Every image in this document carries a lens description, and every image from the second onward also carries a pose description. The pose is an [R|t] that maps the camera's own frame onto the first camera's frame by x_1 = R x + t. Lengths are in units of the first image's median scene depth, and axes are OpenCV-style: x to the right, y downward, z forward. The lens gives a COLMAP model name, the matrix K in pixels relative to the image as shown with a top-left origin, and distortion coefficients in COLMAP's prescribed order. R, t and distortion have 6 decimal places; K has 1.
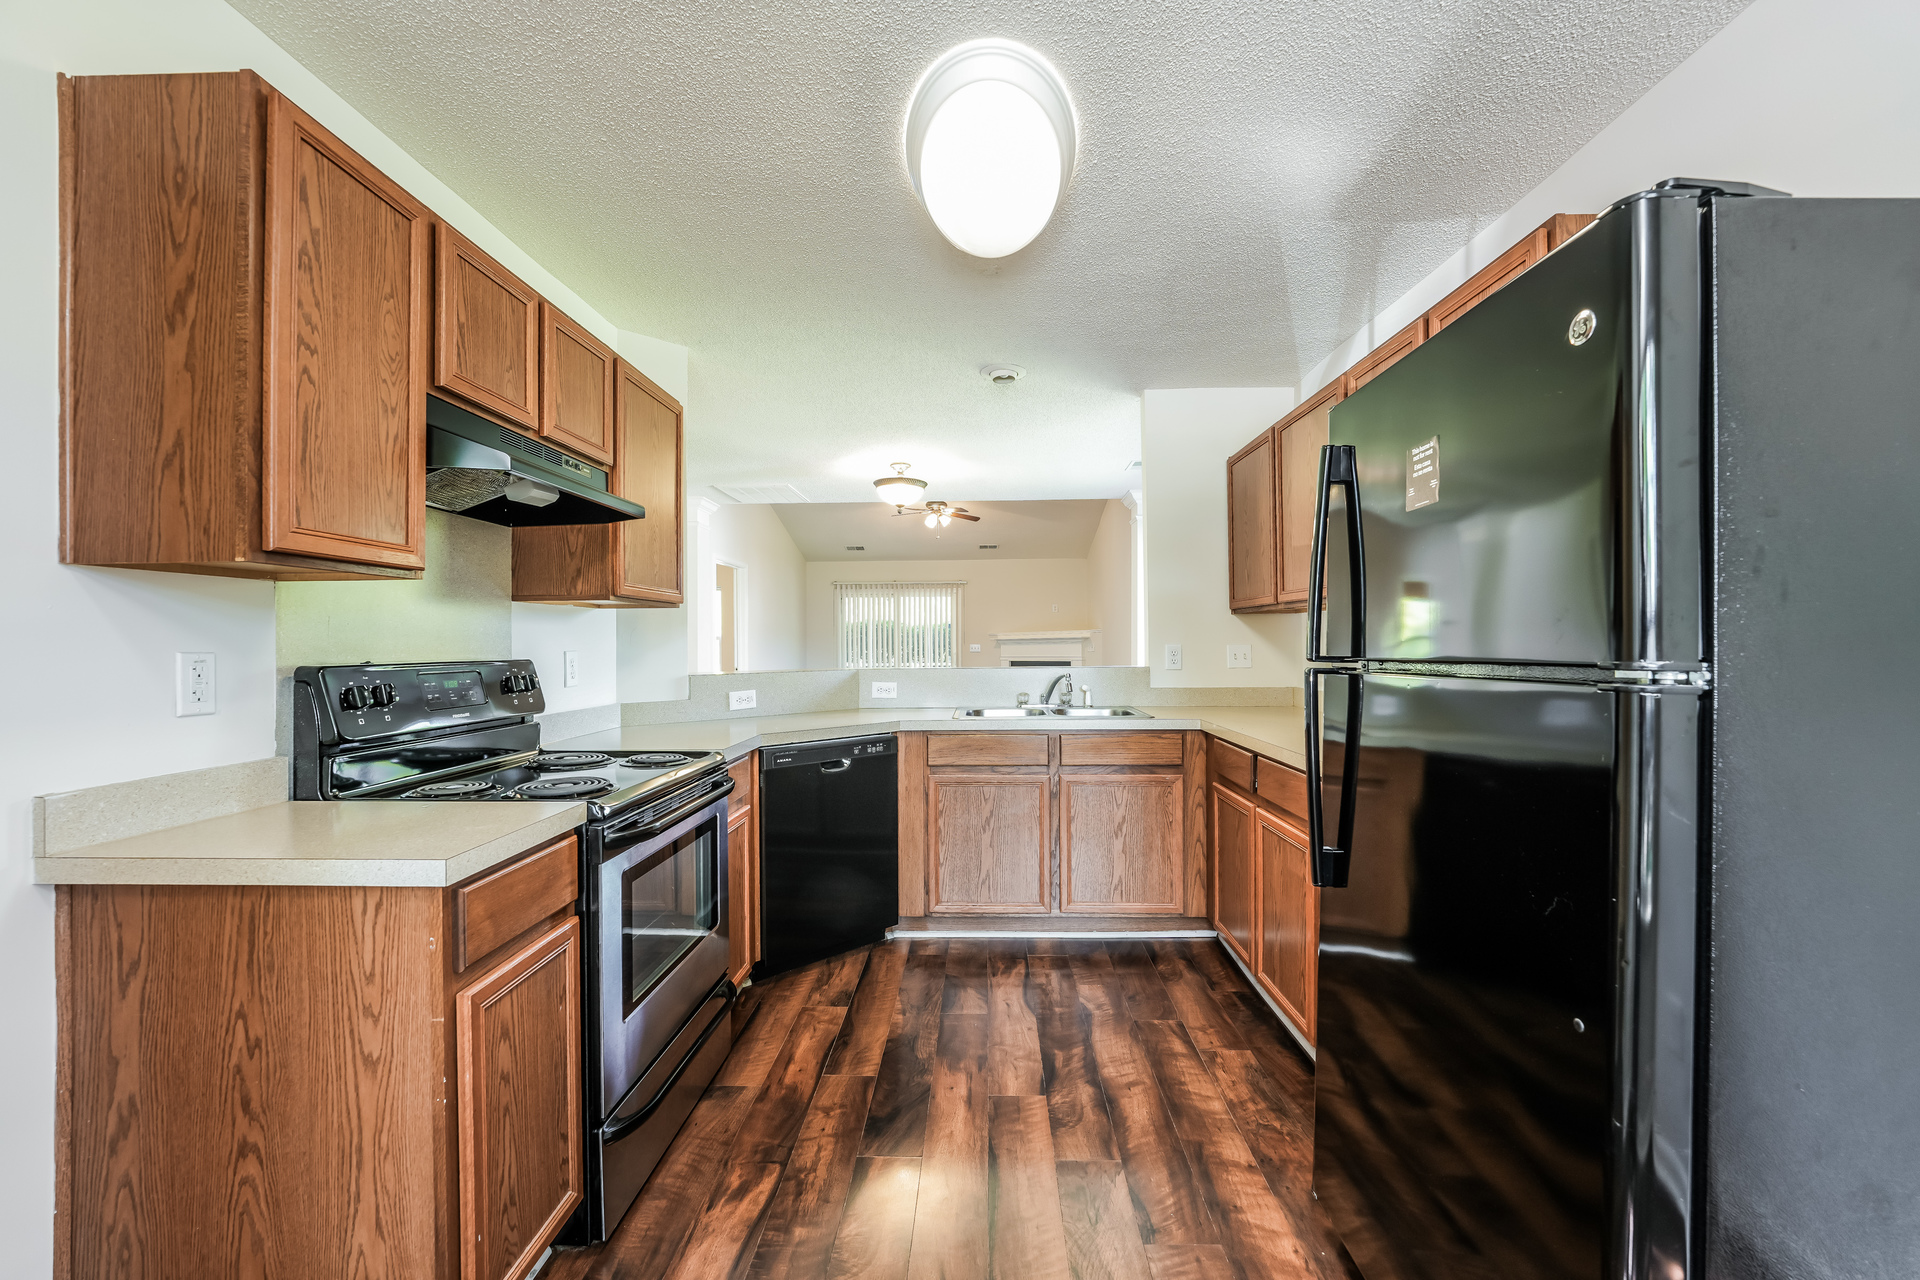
lens RADIAL K [[763.2, 0, 963.0], [0, 763.2, 647.2], [0, 0, 1]] dist [-0.015656, 0.000019]
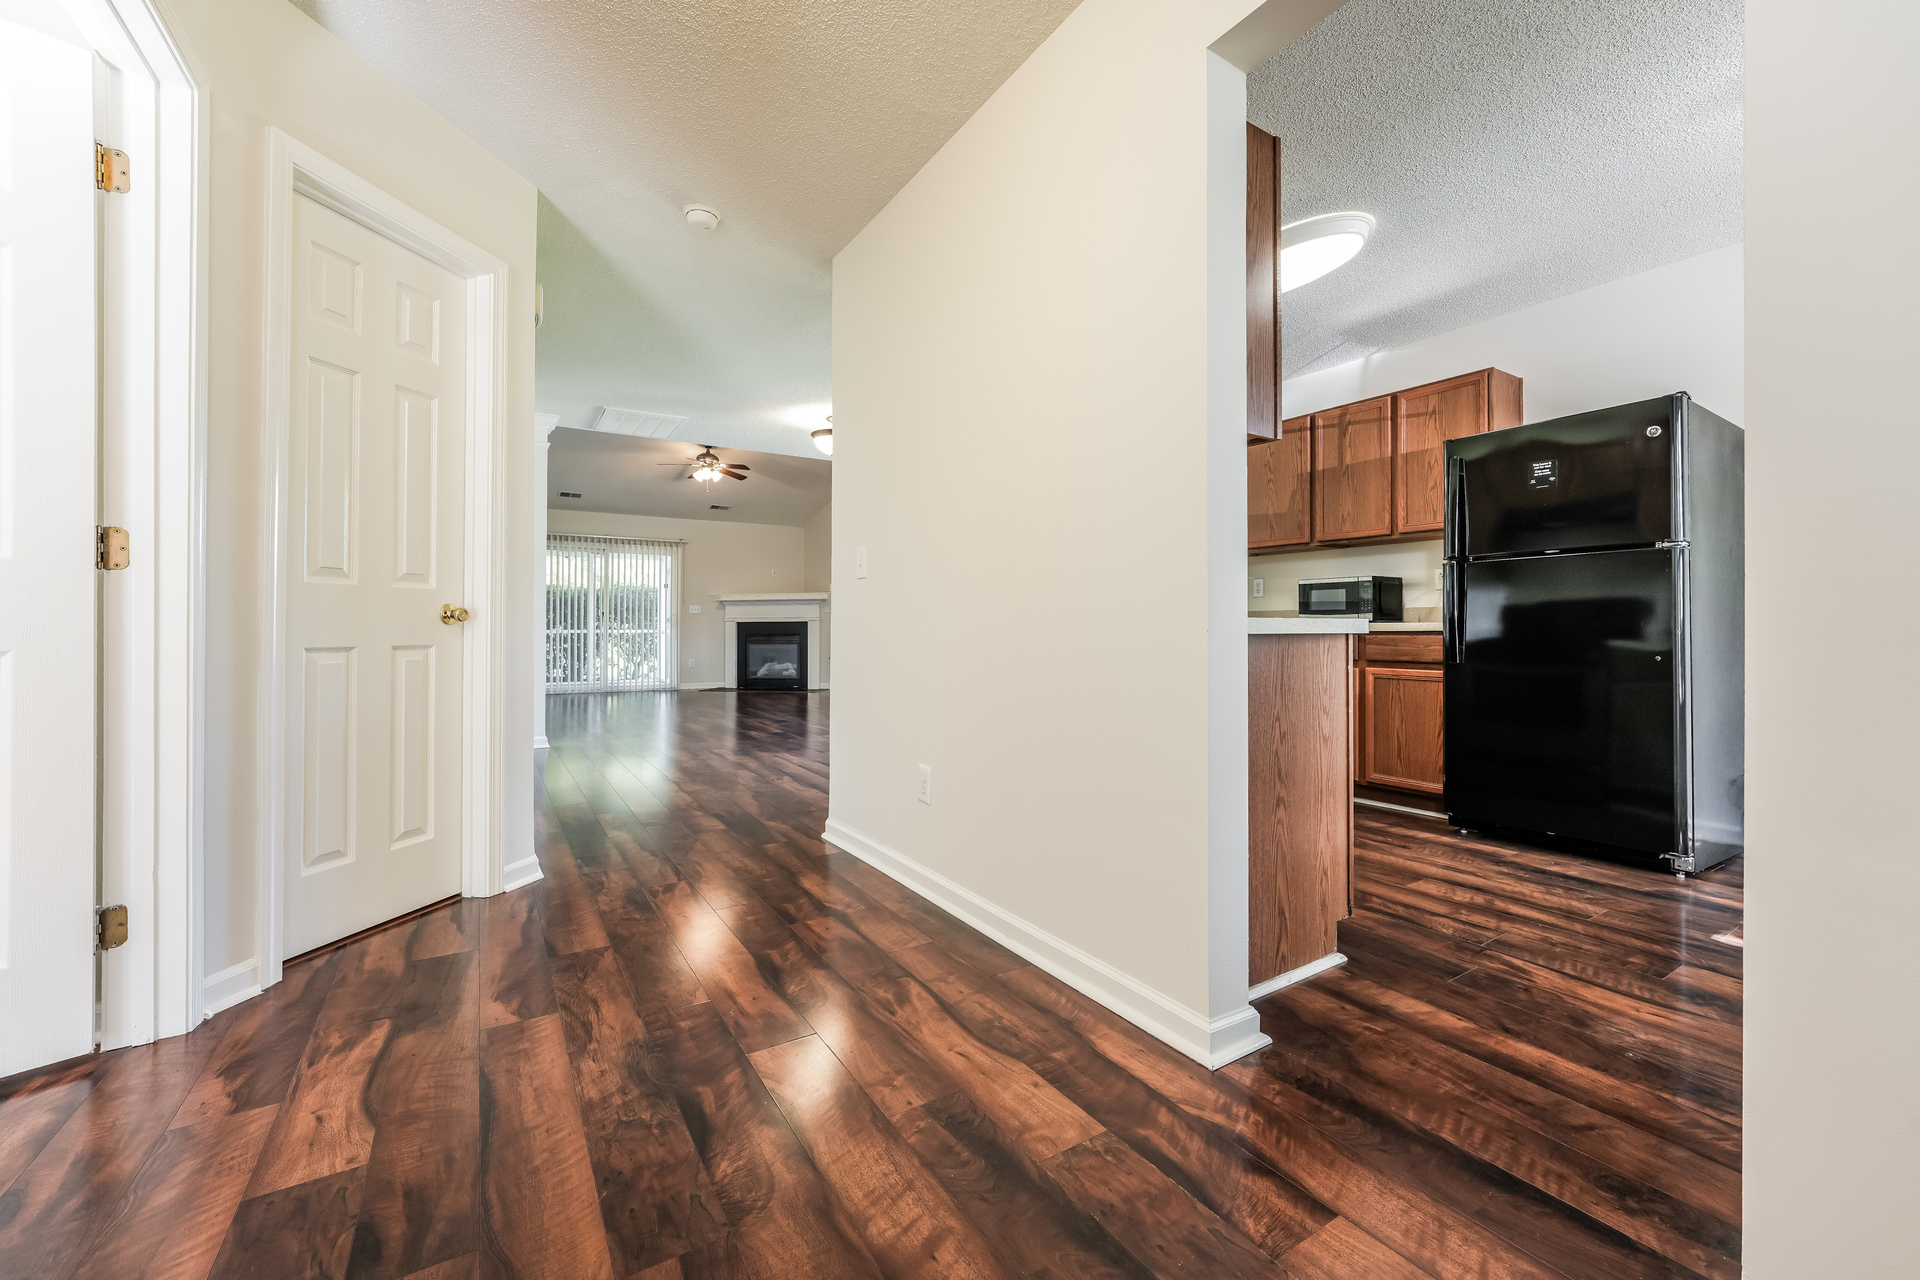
lens RADIAL K [[757.9, 0, 962.4], [0, 757.9, 622.8], [0, 0, 1]] dist [-0.001829, 0.000183]
pose [[0.831611, 0.009423, 0.555279, -0.953622], [-0.002773, 0.999914, -0.012816, 0.118626], [-0.555352, 0.009118, 0.831565, 0.002476]]
